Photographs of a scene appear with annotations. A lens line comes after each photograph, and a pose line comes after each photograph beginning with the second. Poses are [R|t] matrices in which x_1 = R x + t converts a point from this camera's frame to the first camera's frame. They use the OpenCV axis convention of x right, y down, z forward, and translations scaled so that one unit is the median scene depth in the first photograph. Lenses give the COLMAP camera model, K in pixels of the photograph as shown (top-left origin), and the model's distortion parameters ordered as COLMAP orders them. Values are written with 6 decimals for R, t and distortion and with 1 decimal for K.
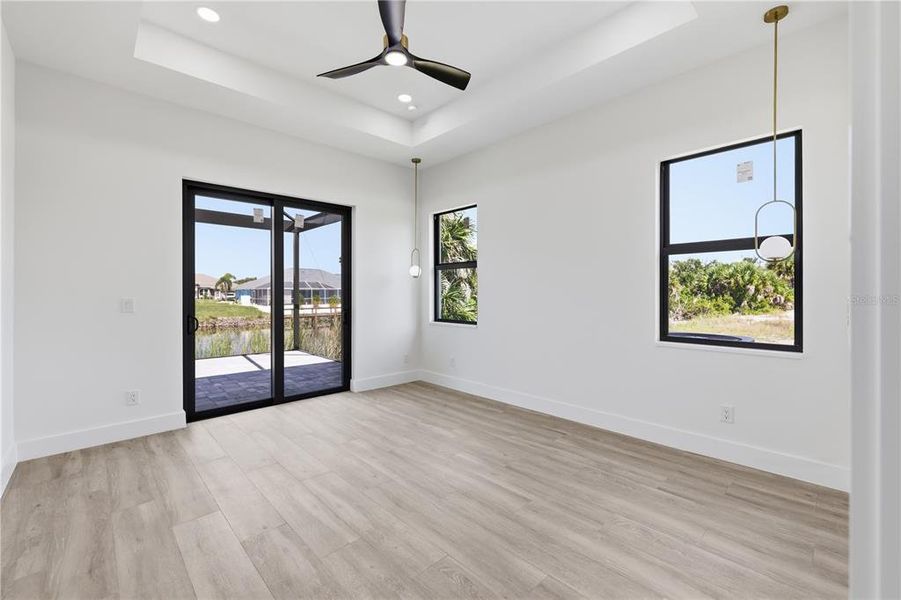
lens RADIAL K [[381.4, 0, 445.4], [0, 381.4, 290.7], [0, 0, 1]] dist [0.002013, -0.000793]
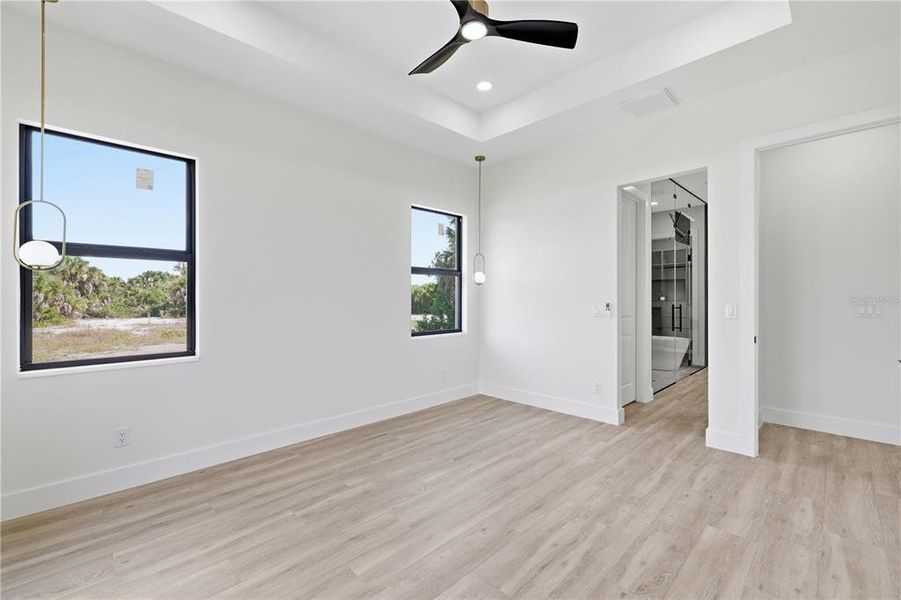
lens RADIAL K [[381.4, 0, 449.4], [0, 381.4, 298.0], [0, 0, 1]] dist [0.002013, -0.000793]
pose [[-0.025564, 0.004245, 0.999664, -0.789649], [-0.002224, 0.999988, -0.004303, -0.008077], [-0.999671, -0.002333, -0.025555, 0.857528]]
